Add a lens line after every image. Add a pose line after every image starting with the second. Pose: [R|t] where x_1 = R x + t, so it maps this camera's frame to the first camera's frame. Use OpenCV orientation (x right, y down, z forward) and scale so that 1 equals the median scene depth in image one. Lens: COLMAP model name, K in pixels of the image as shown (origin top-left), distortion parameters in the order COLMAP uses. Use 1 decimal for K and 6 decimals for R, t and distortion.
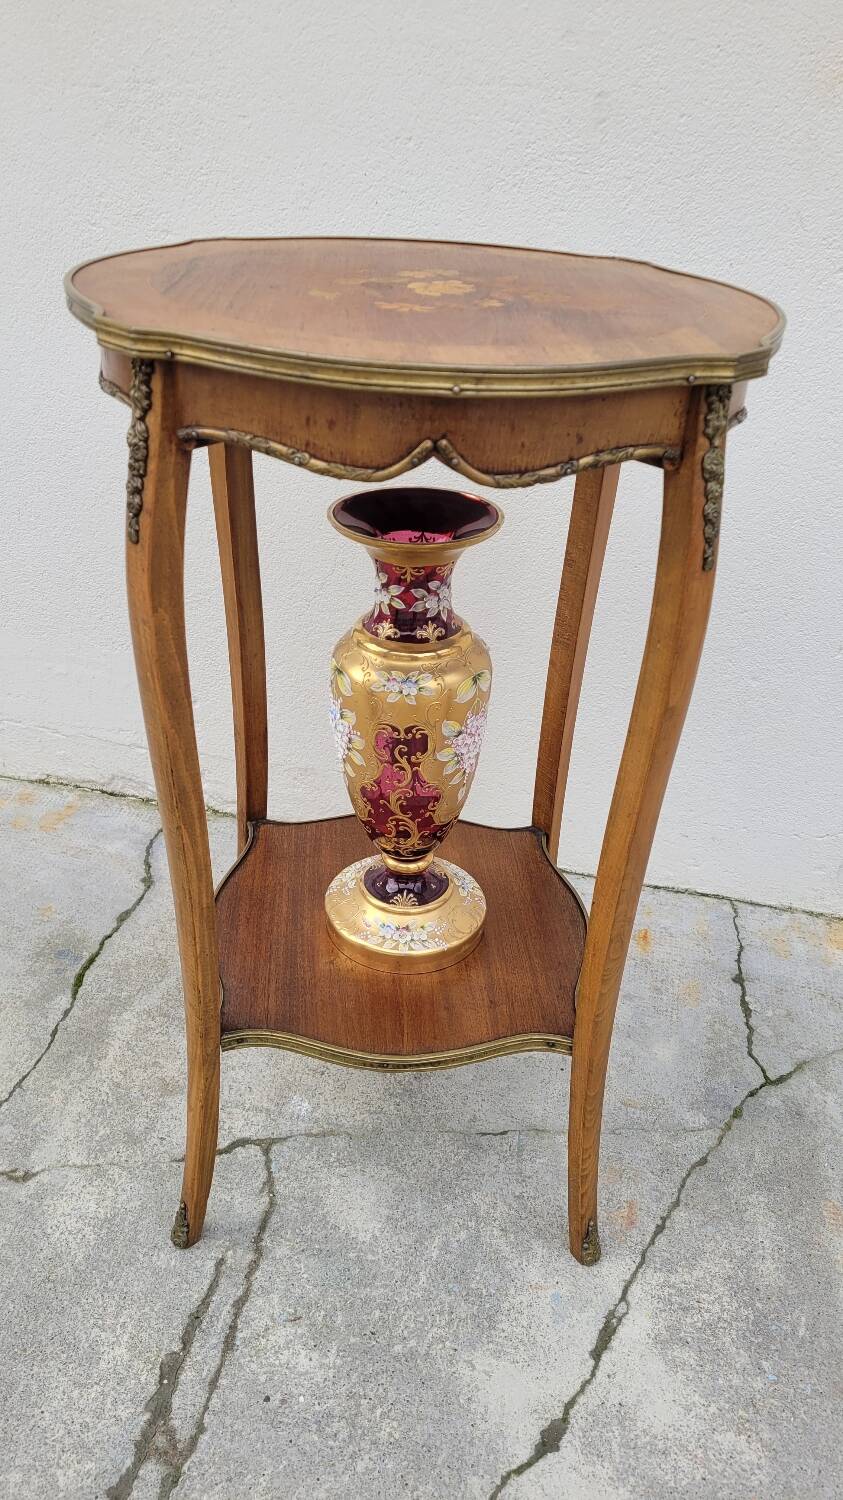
lens RADIAL K [[1130.4, 0, 424.3], [0, 1130.4, 752.0], [0, 0, 1]] dist [0.054532, -0.044058]
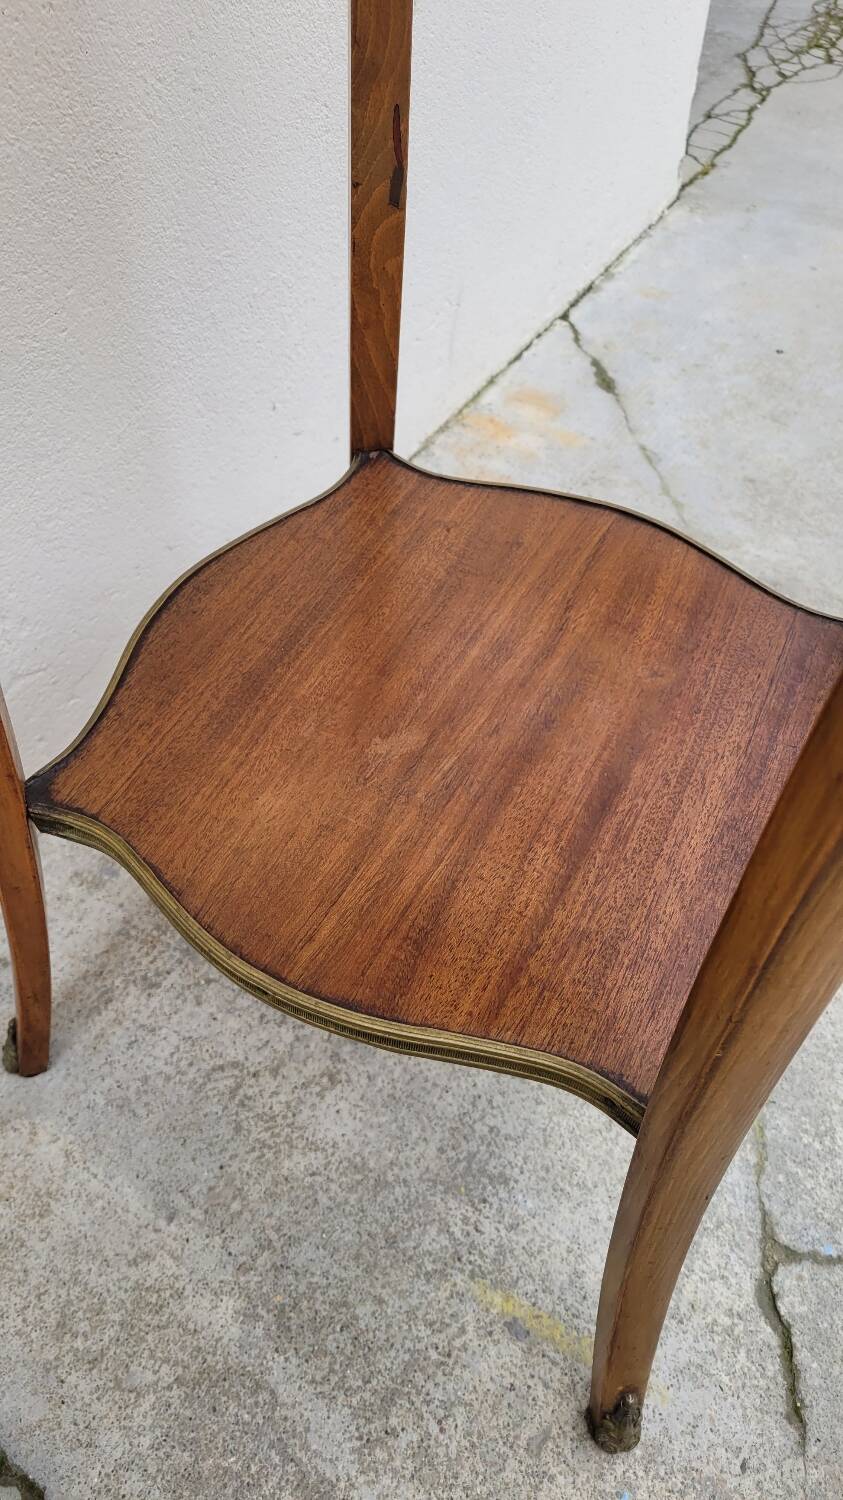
lens RADIAL K [[1130.4, 0, 426.7], [0, 1130.4, 726.7], [0, 0, 1]] dist [0.054532, -0.044058]
pose [[0.323144, -0.730759, 0.601306, -0.344717], [0.464820, 0.676030, 0.571774, -0.213283], [-0.824330, 0.094734, 0.558127, 0.832650]]
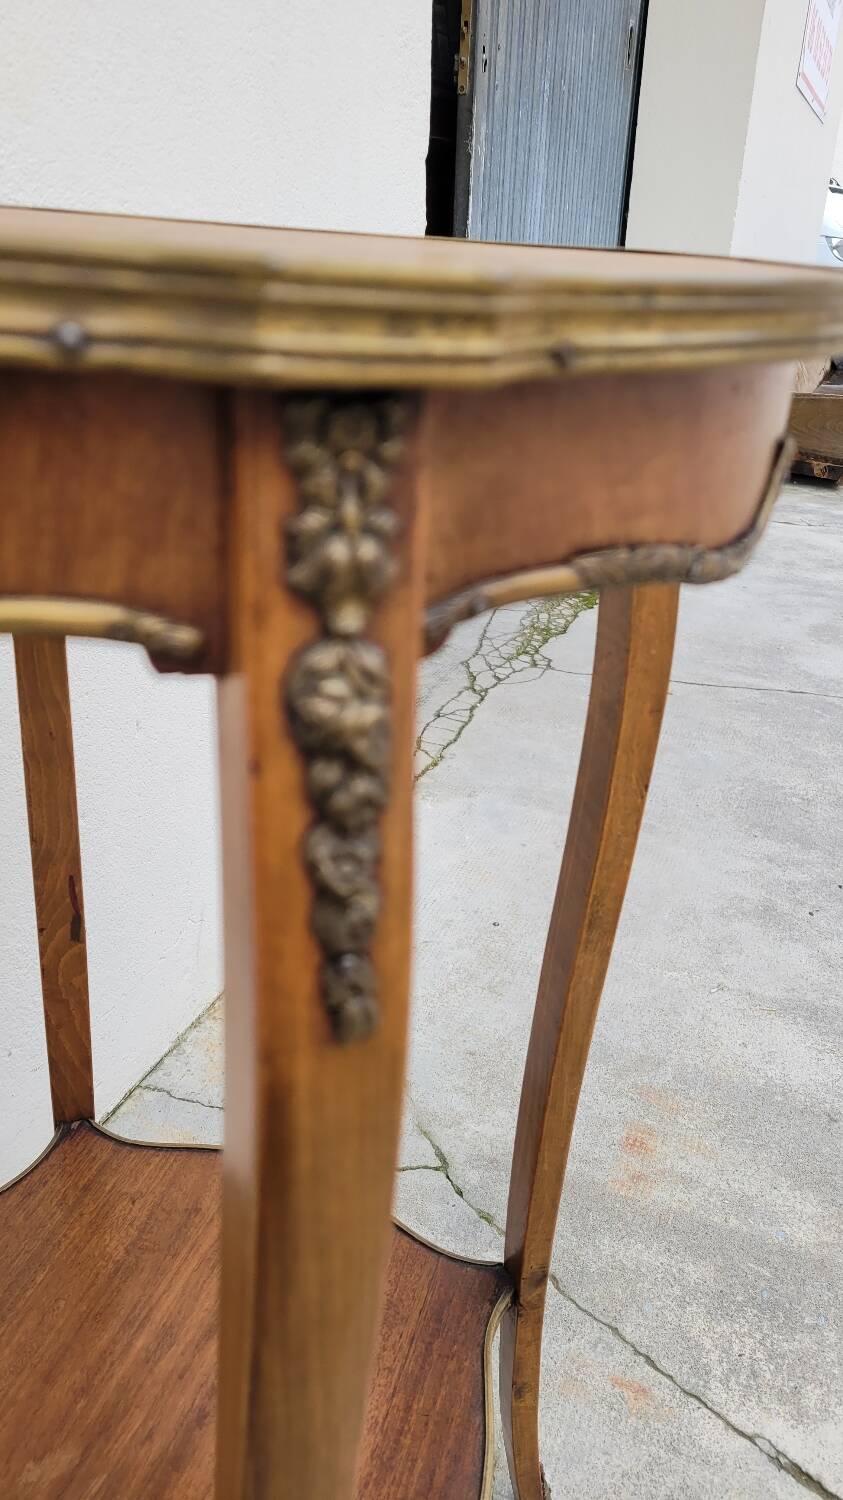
lens RADIAL K [[1122.6, 0, 430.1], [0, 1122.6, 741.3], [0, 0, 1]] dist [0.051239, -0.034075]
pose [[0.180057, -0.455406, 0.871886, -0.330515], [0.461473, 0.821885, 0.333988, -0.296452], [-0.868690, 0.342215, 0.358144, 0.671976]]
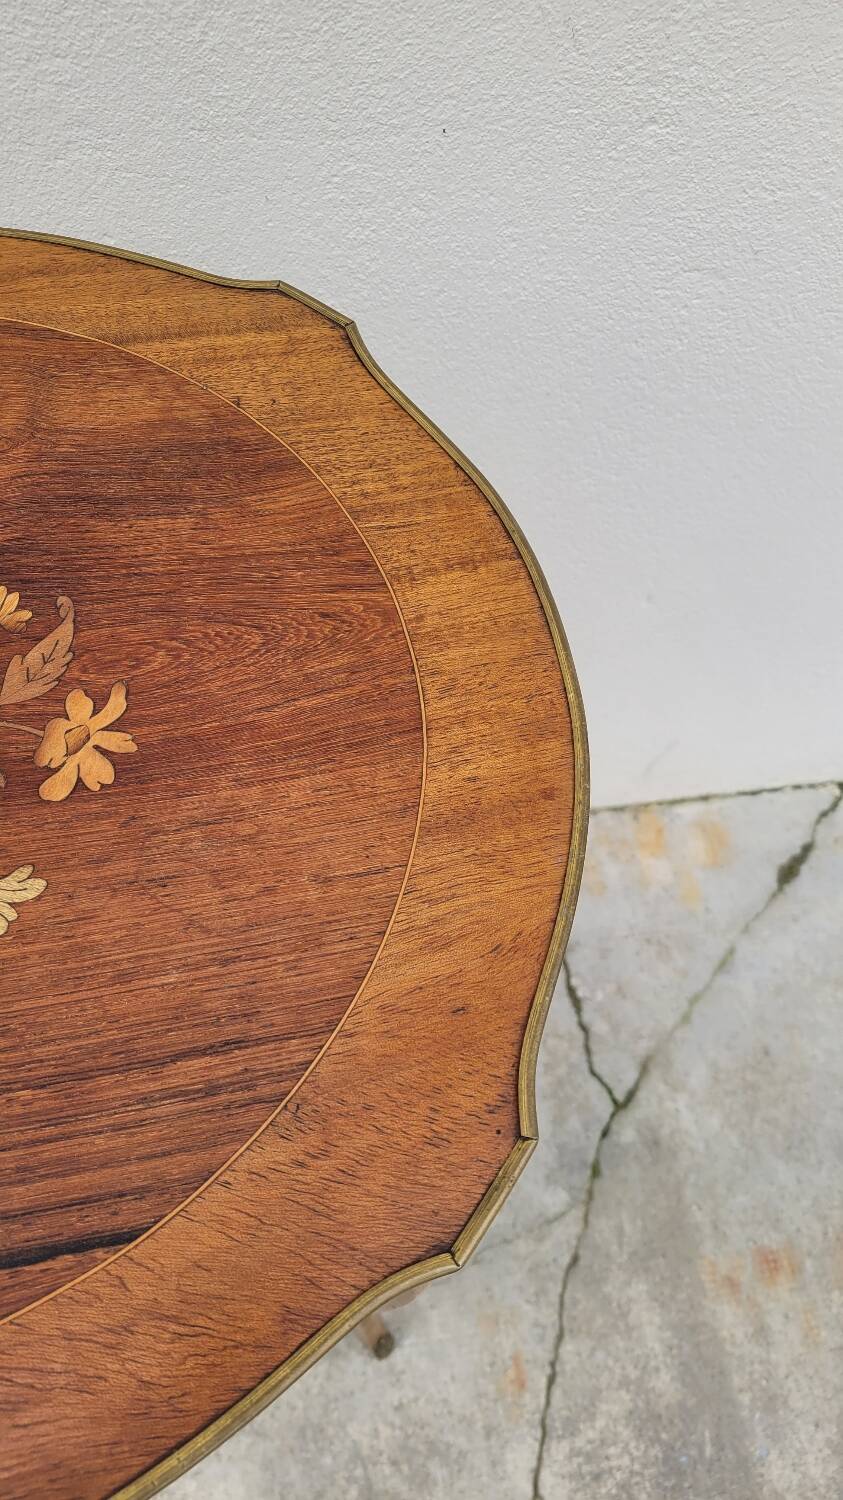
lens RADIAL K [[1130.4, 0, 455.7], [0, 1130.4, 770.2], [0, 0, 1]] dist [0.054532, -0.044058]
pose [[0.933150, -0.303955, 0.191946, 0.103372], [0.153396, 0.819561, 0.552078, -0.500182], [-0.325118, -0.485728, 0.811398, 0.499761]]
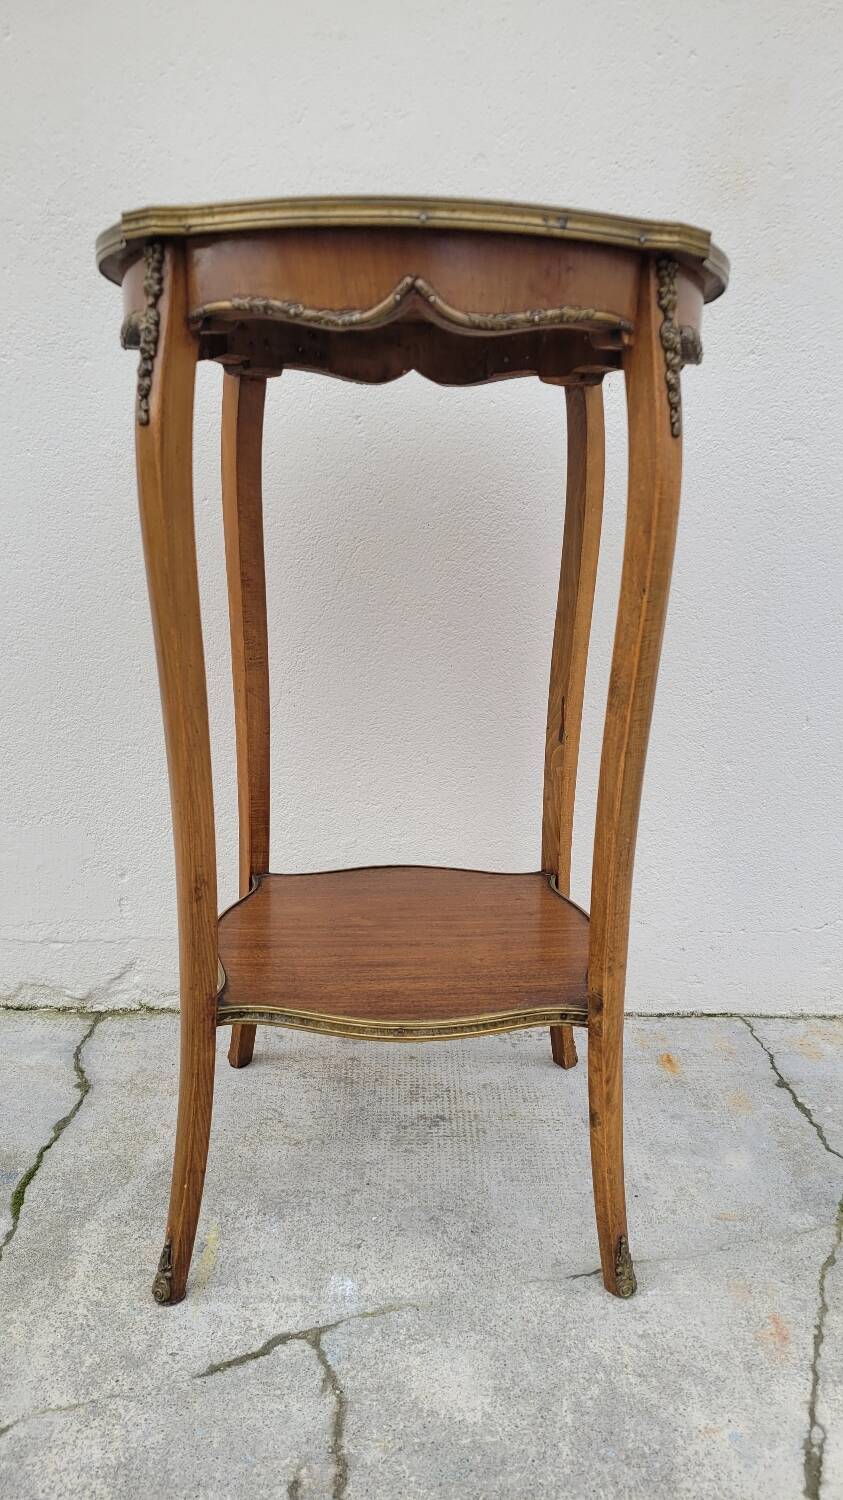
lens RADIAL K [[1130.4, 0, 451.3], [0, 1130.4, 767.6], [0, 0, 1]] dist [0.054532, -0.044058]
pose [[0.975620, -0.095059, 0.197813, -0.168205], [0.146362, 0.953440, -0.263686, 0.201769], [-0.163537, 0.286210, 0.944108, 0.151093]]
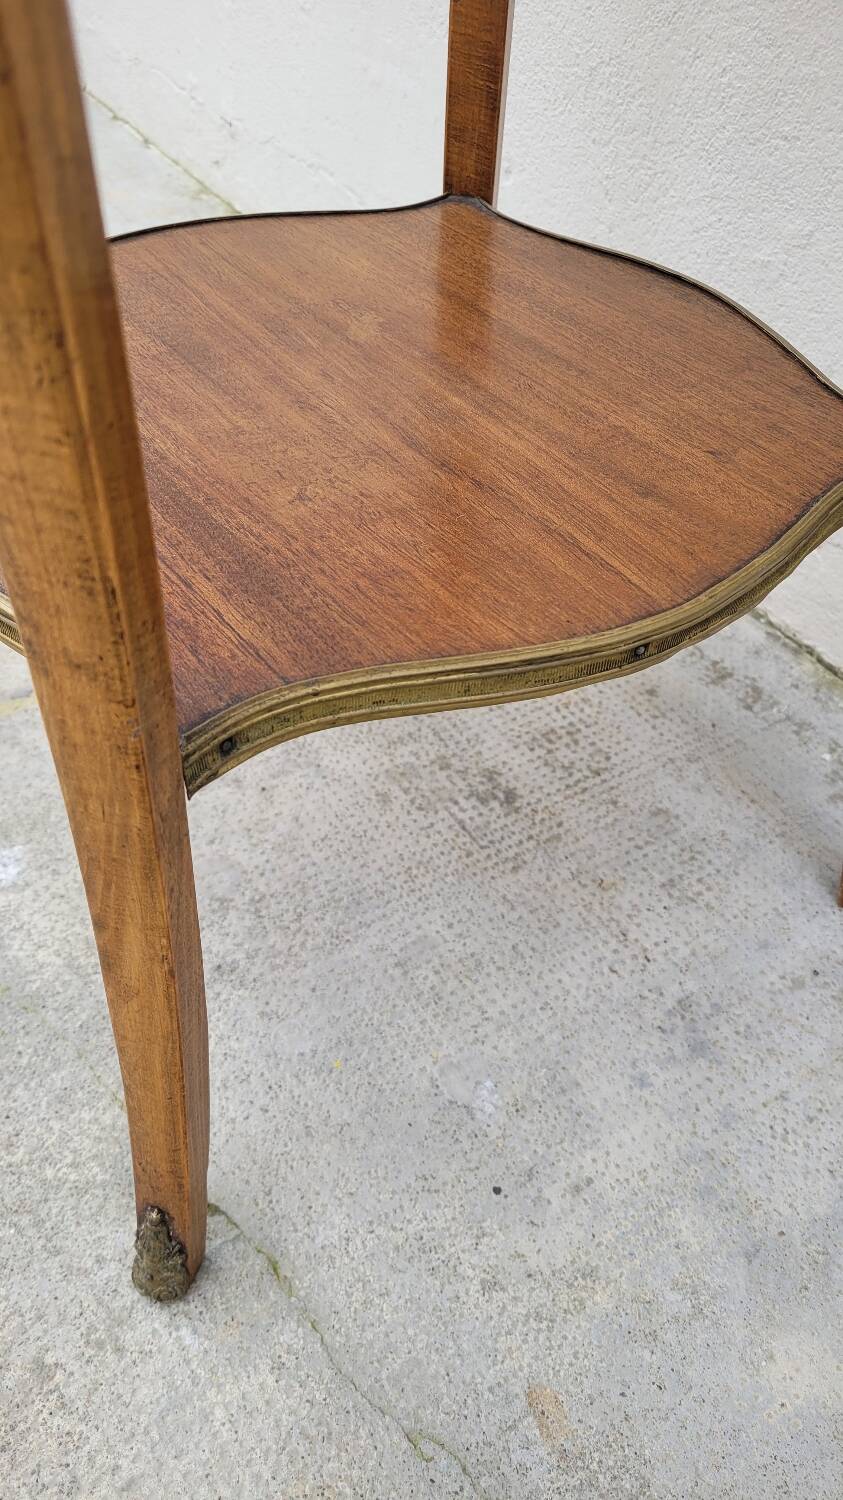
lens RADIAL K [[1130.4, 0, 423.6], [0, 1130.4, 775.3], [0, 0, 1]] dist [0.054532, -0.044058]
pose [[0.673645, 0.489750, -0.553487, 0.272712], [-0.375627, 0.871855, 0.314283, 0.065180], [0.636480, -0.003810, 0.771283, 0.792461]]
